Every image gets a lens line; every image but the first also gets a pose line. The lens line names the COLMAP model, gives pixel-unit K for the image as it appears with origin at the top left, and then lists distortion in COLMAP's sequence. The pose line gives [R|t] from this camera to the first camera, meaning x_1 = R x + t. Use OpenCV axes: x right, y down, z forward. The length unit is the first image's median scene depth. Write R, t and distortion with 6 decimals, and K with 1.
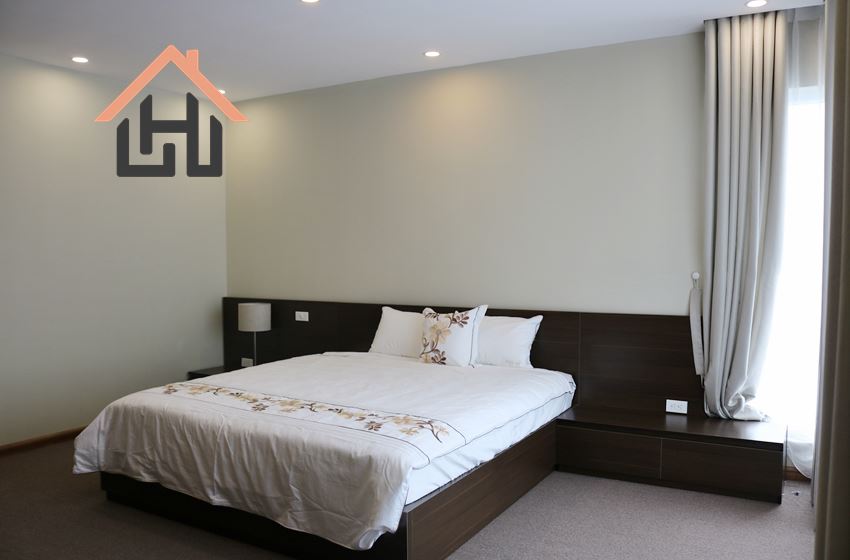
lens RADIAL K [[681.1, 0, 425.0], [0, 681.1, 280.0], [0, 0, 1]] dist [-0.083731, 0.004237]
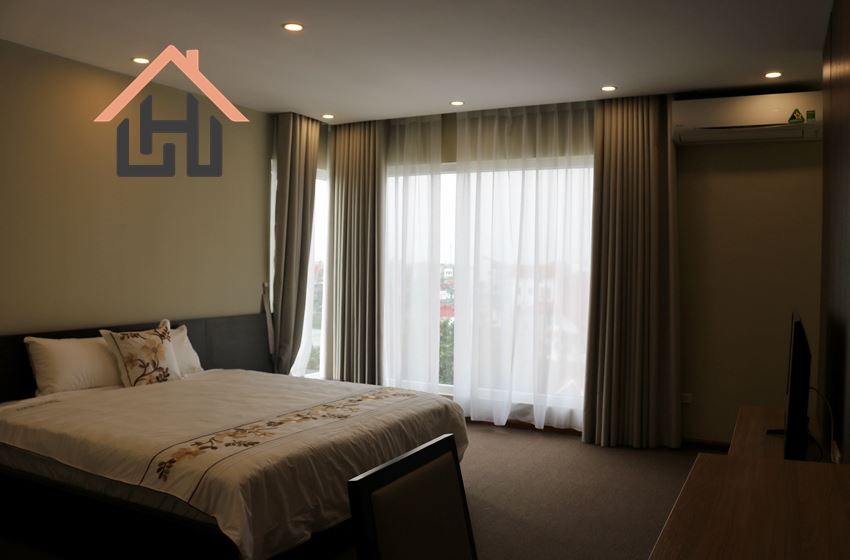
lens RADIAL K [[681.1, 0, 425.0], [0, 681.1, 280.0], [0, 0, 1]] dist [-0.083731, 0.004237]
pose [[-0.036217, -0.017419, 0.999192, -1.178496], [0.030937, 0.999349, 0.018543, -0.035855], [-0.998865, 0.031584, -0.035655, 0.806197]]
